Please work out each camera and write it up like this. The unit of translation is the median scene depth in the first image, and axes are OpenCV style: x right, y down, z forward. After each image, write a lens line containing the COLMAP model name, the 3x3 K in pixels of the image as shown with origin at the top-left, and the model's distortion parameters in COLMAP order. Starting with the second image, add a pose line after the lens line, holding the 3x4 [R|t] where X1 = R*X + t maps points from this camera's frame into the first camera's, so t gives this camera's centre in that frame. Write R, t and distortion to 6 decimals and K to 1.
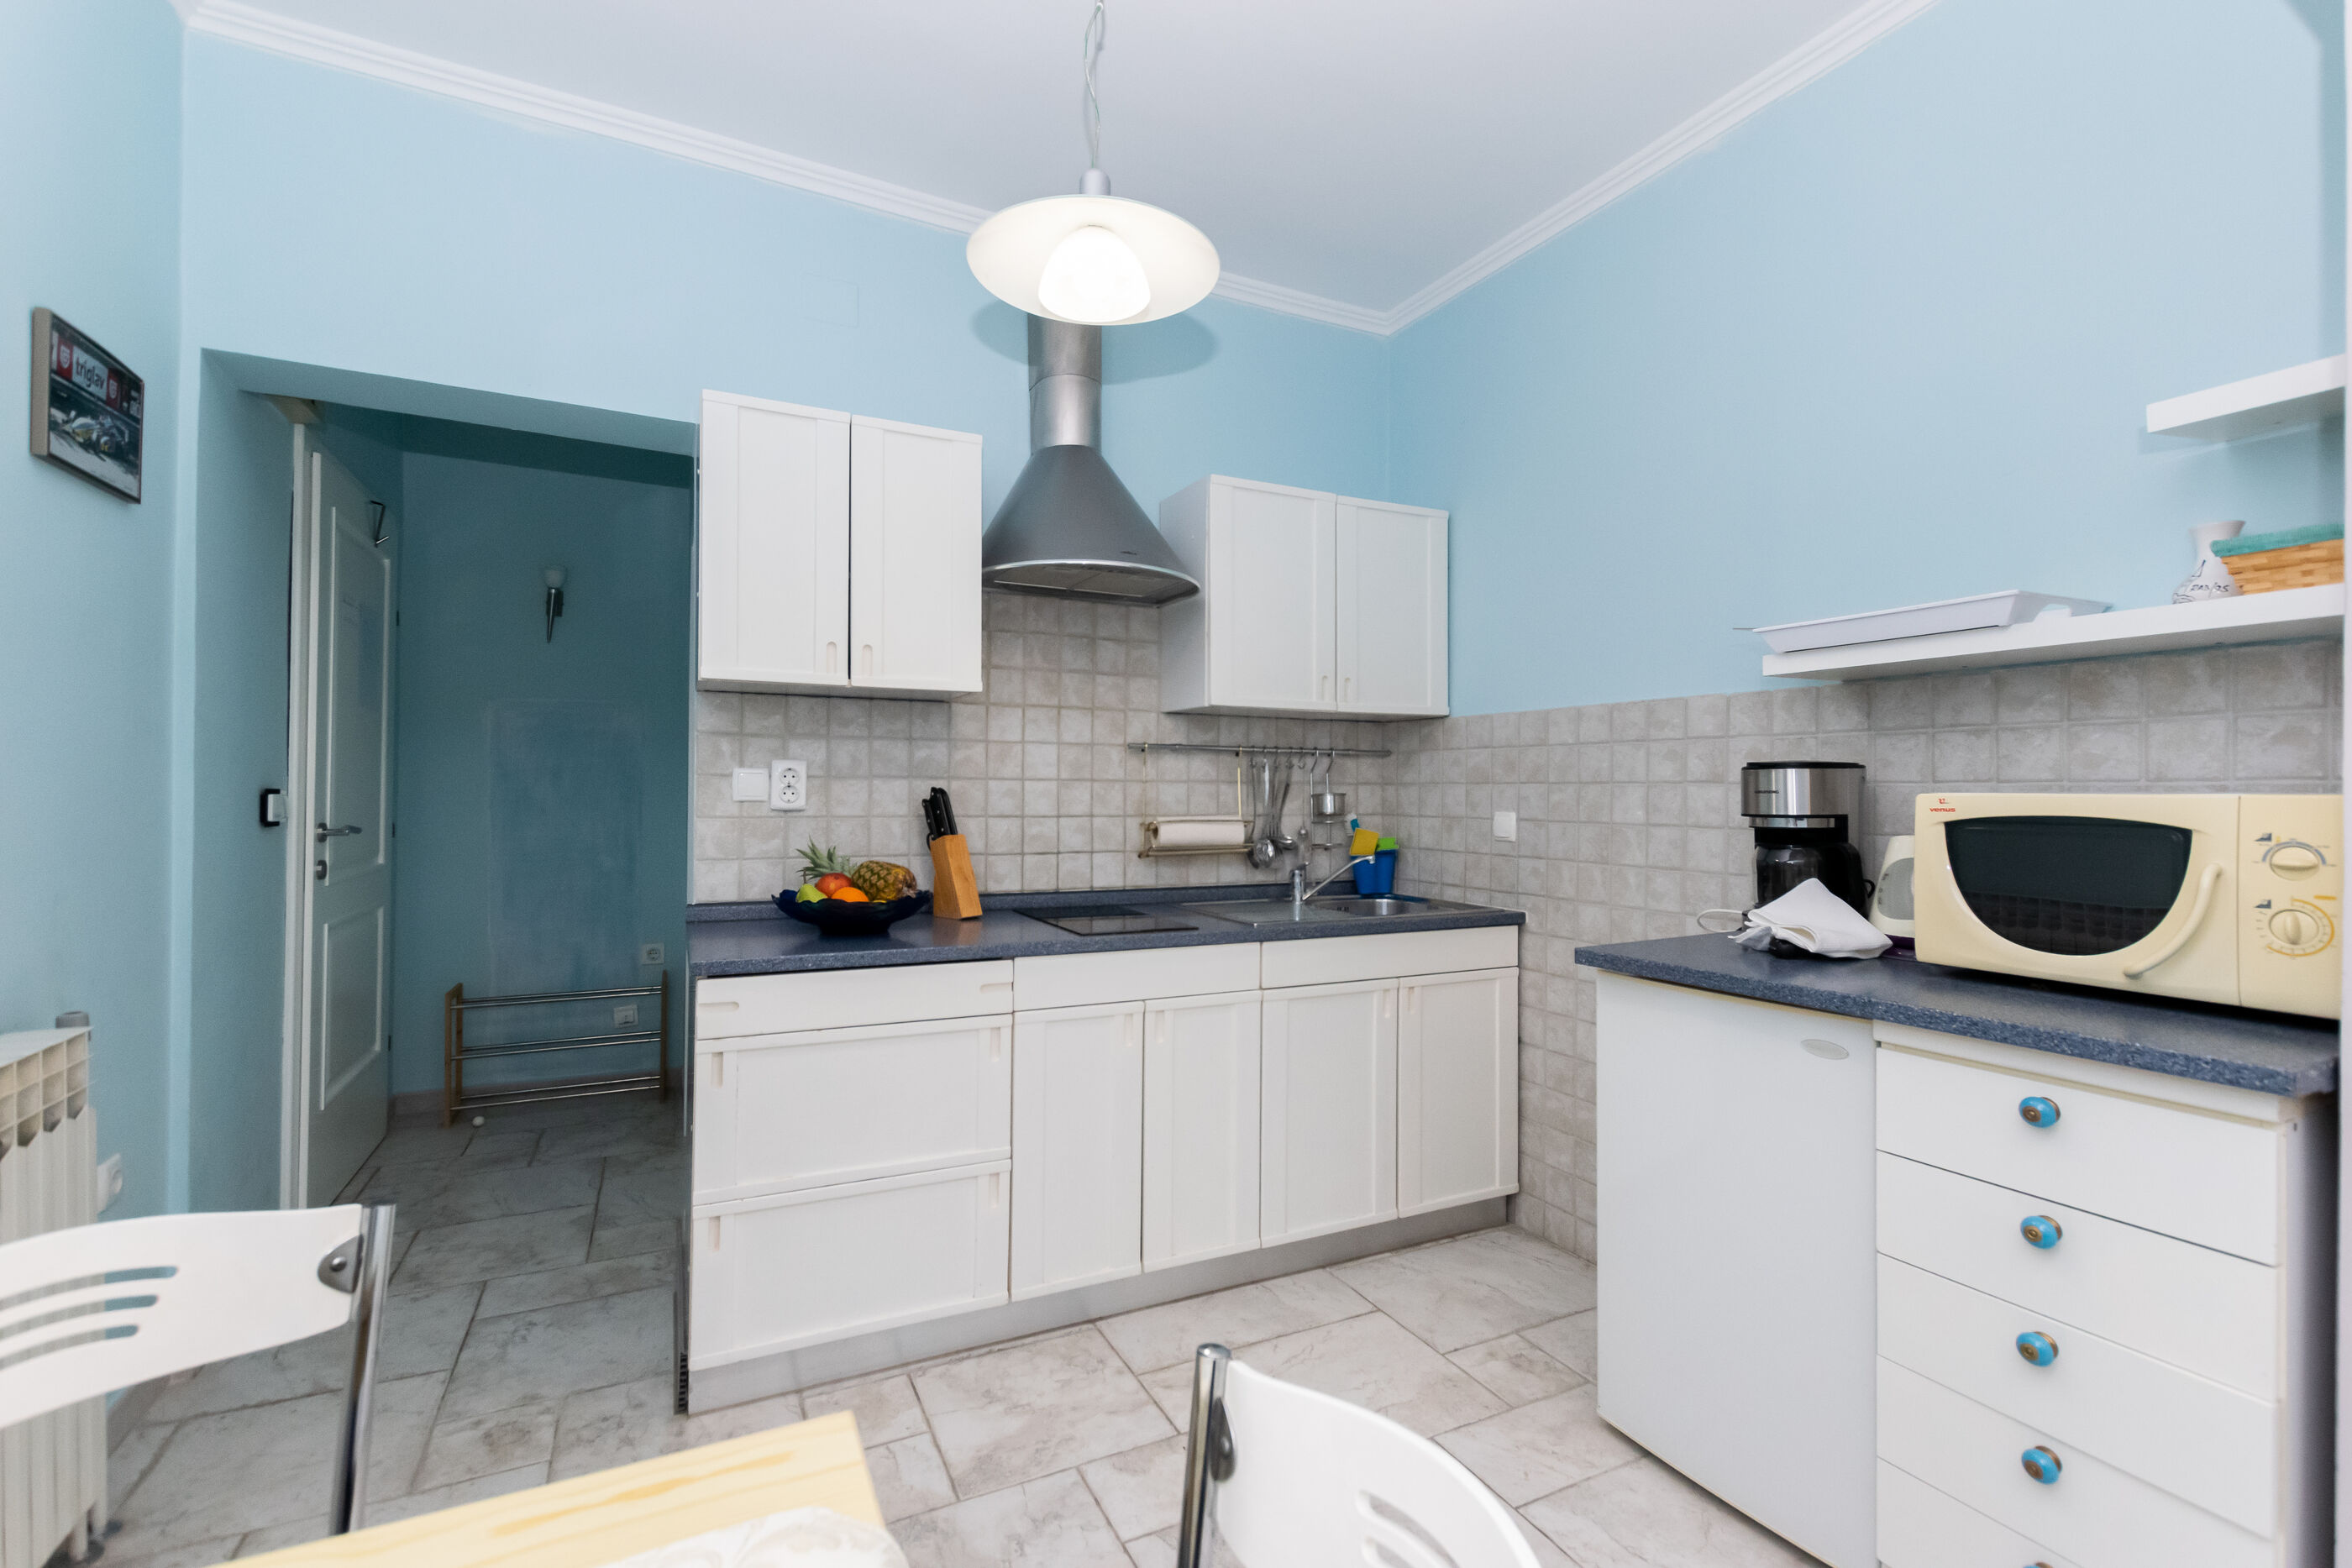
lens RADIAL K [[1013.6, 0, 1176.0], [0, 1013.6, 784.0], [0, 0, 1]] dist [0.003898, -0.000205]
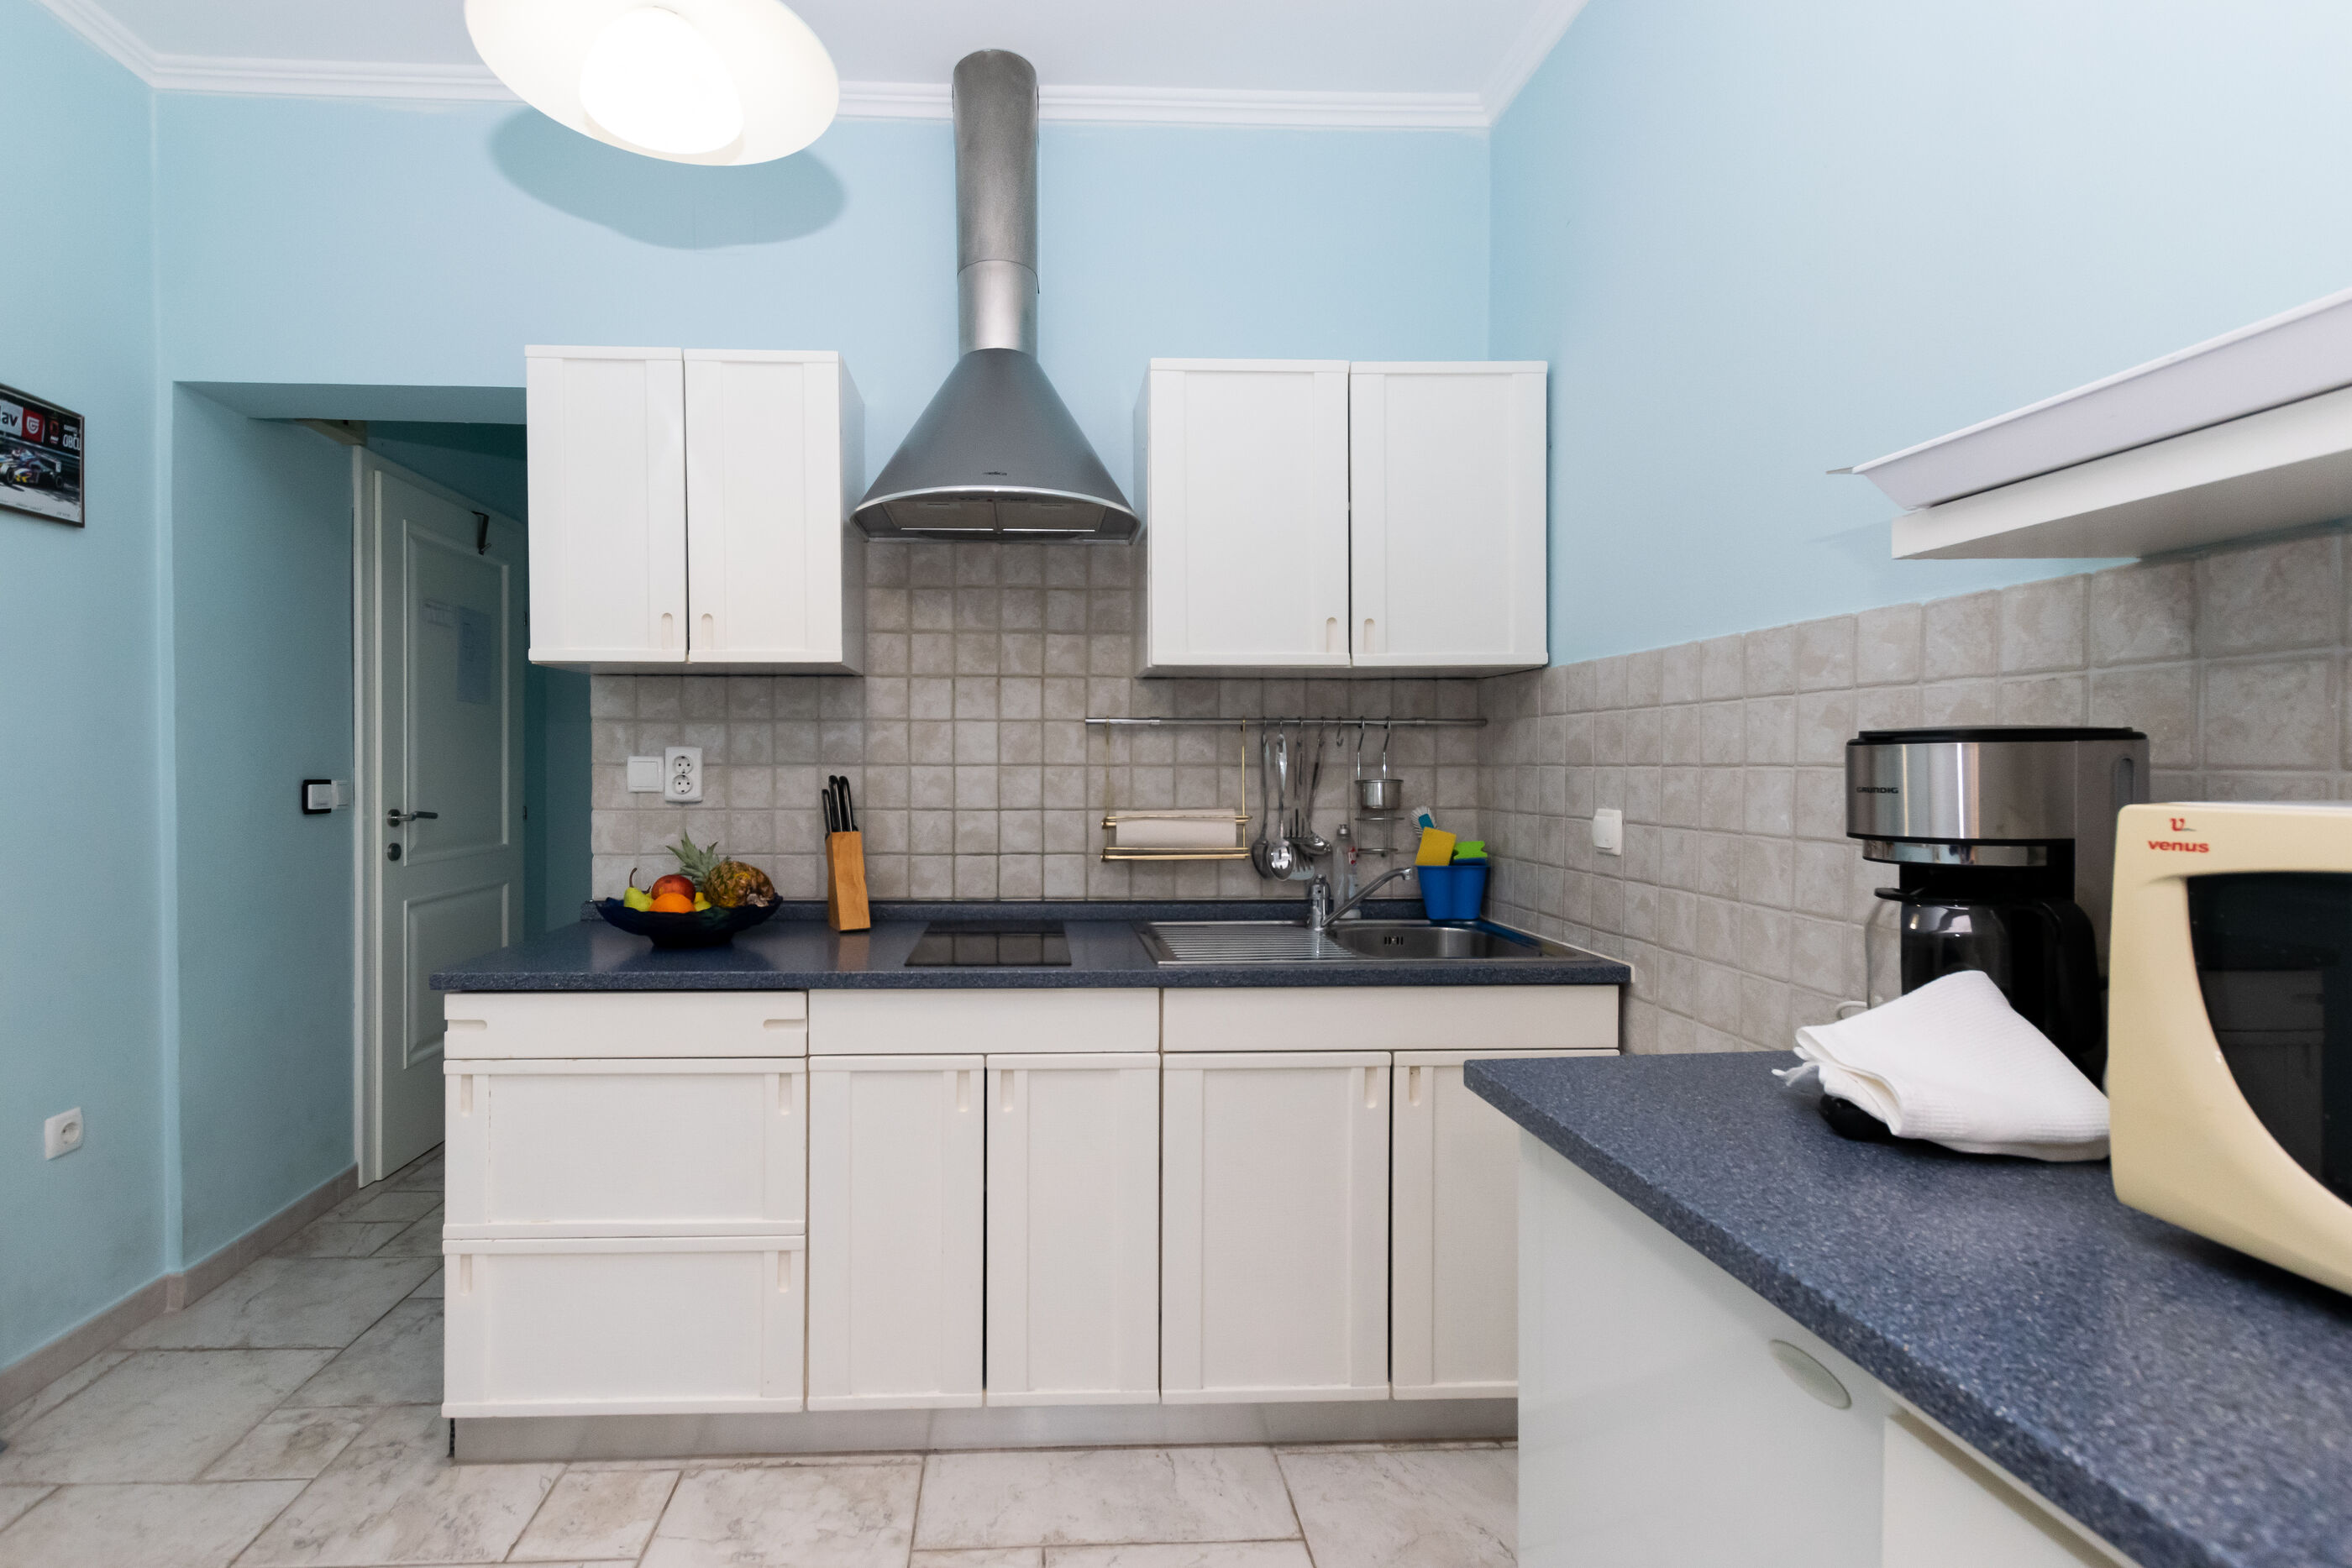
lens RADIAL K [[1056.5, 0, 1075.8], [0, 1056.5, 778.3], [0, 0, 1]] dist [0.003465, -0.000152]
pose [[0.915098, -0.001809, -0.403228, 0.300258], [0.009392, 0.999814, 0.016830, -0.007323], [0.403123, -0.019188, 0.914945, 0.253179]]
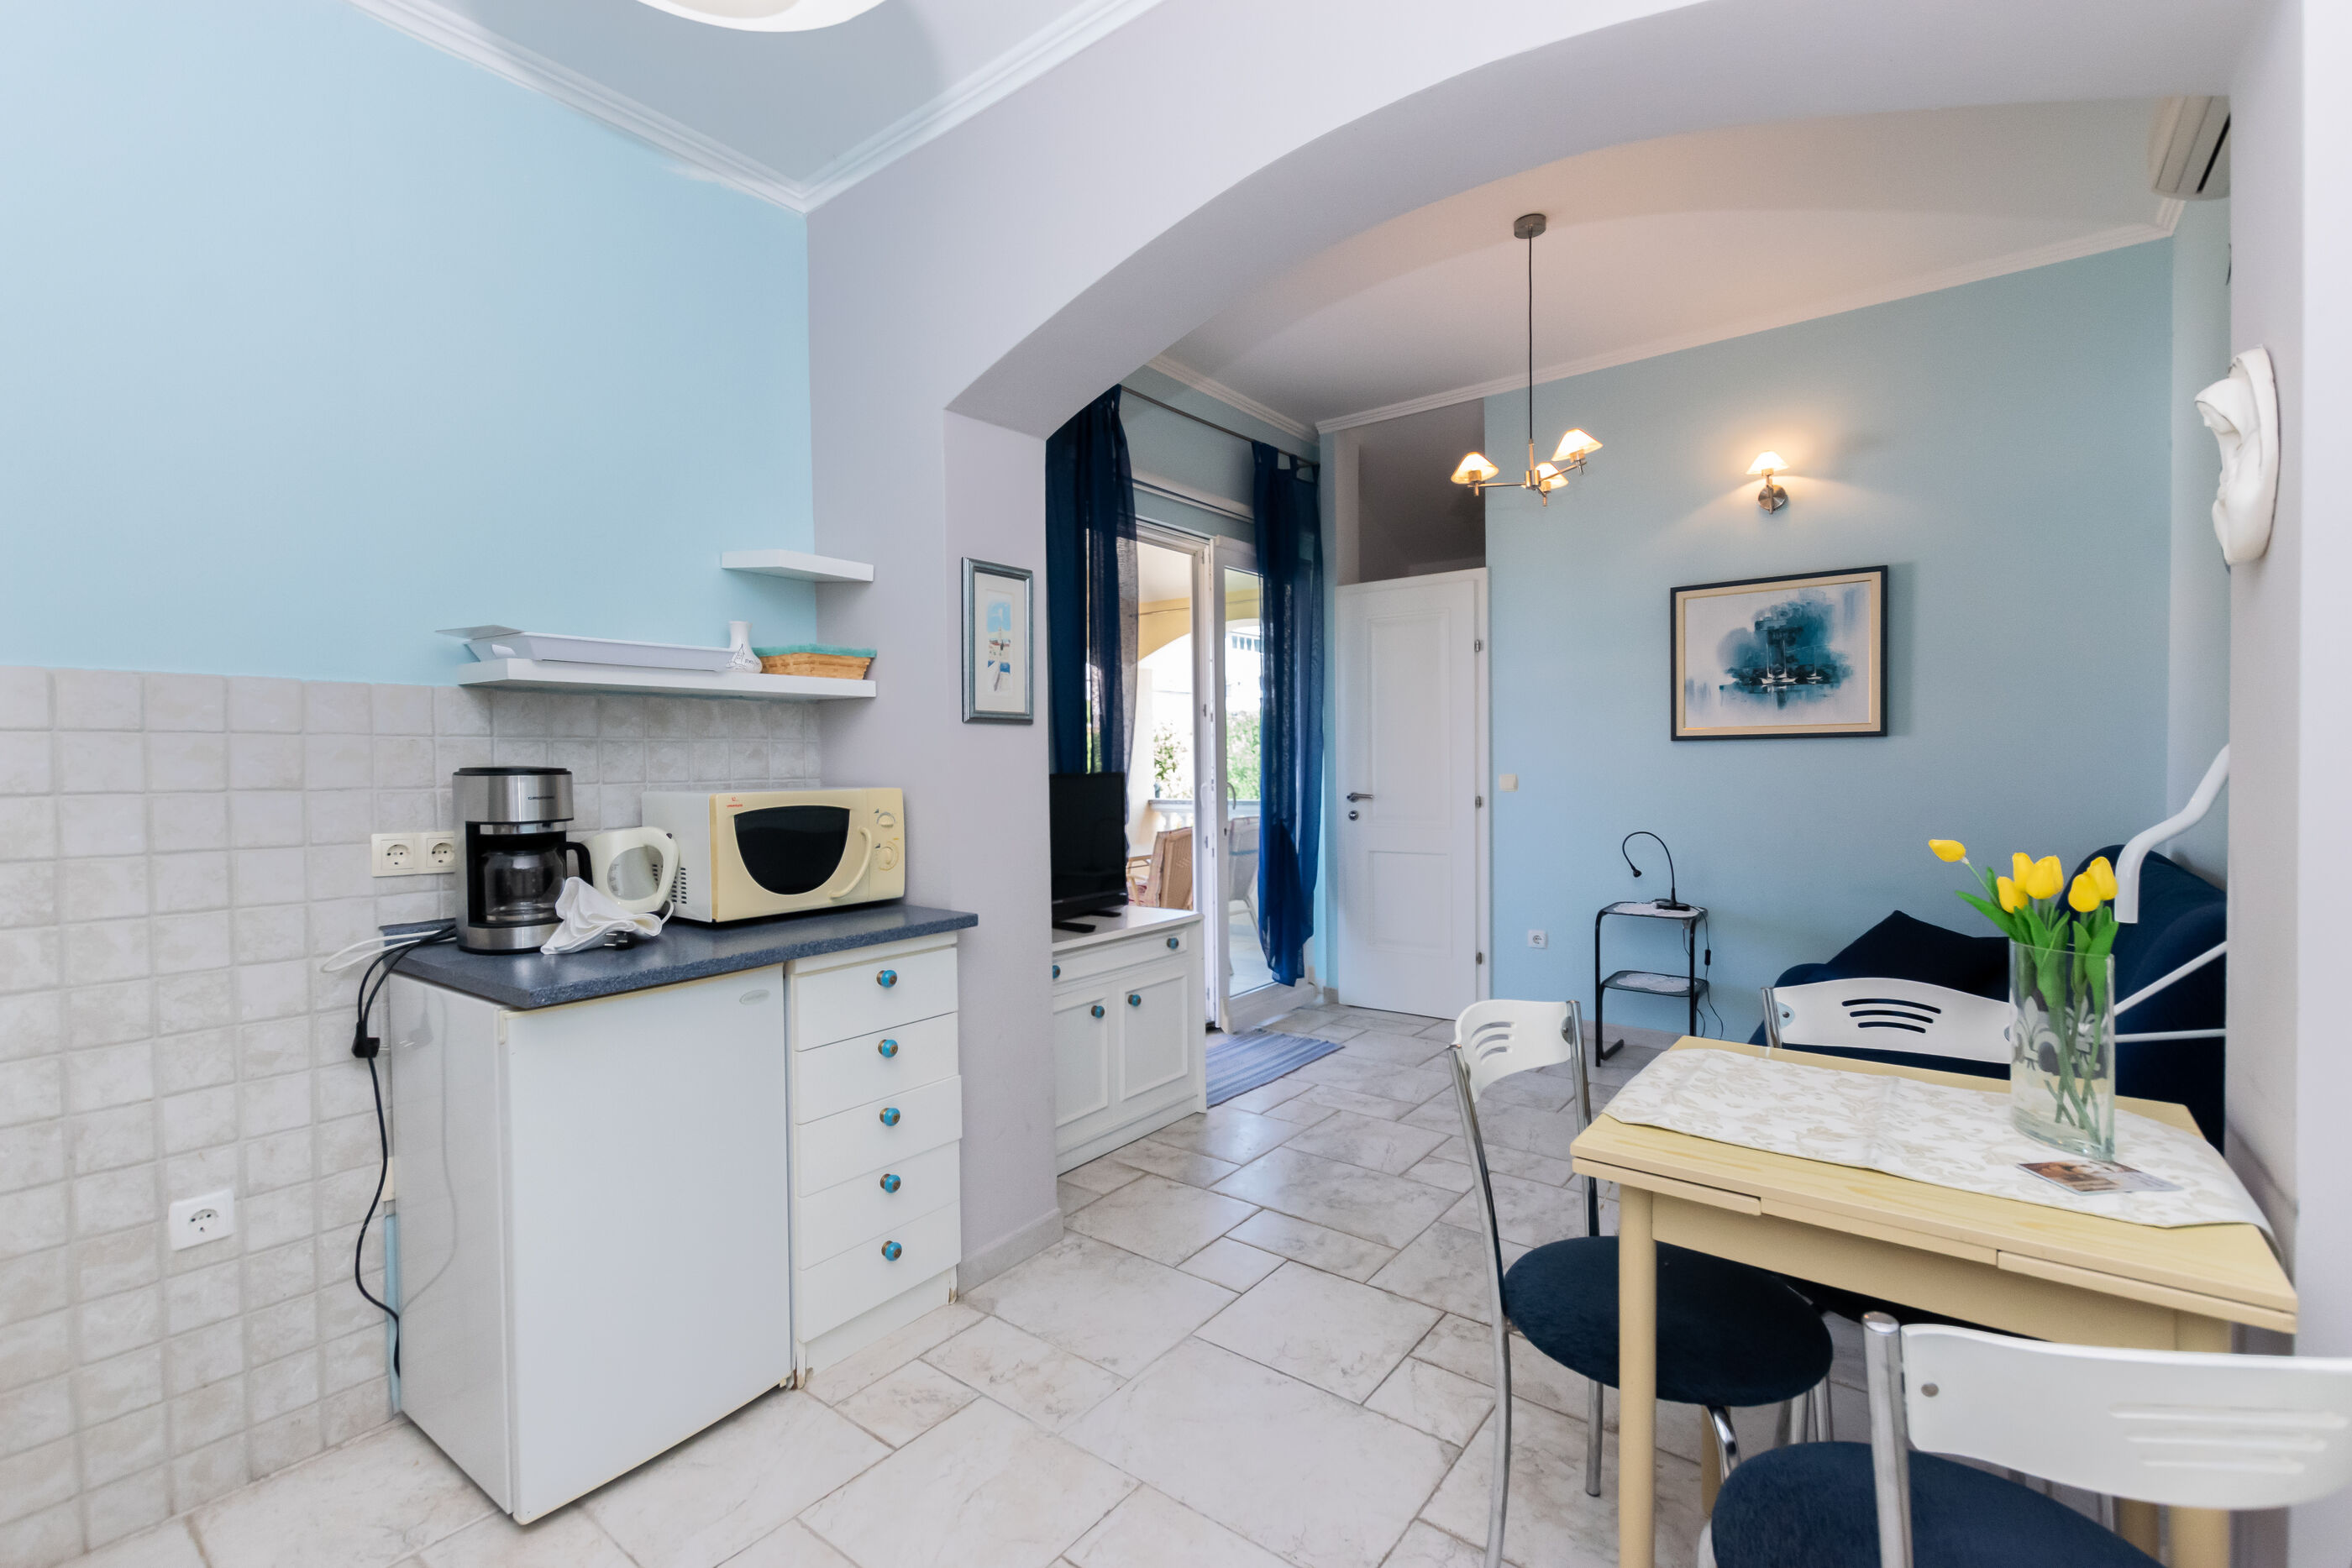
lens RADIAL K [[1013.6, 0, 1176.0], [0, 1013.6, 784.0], [0, 0, 1]] dist [0.003898, -0.000205]
pose [[-0.435374, -0.020624, 0.900013, -0.412899], [0.002012, 0.999713, 0.023882, -0.020033], [-0.900247, 0.012208, -0.435208, 0.609914]]
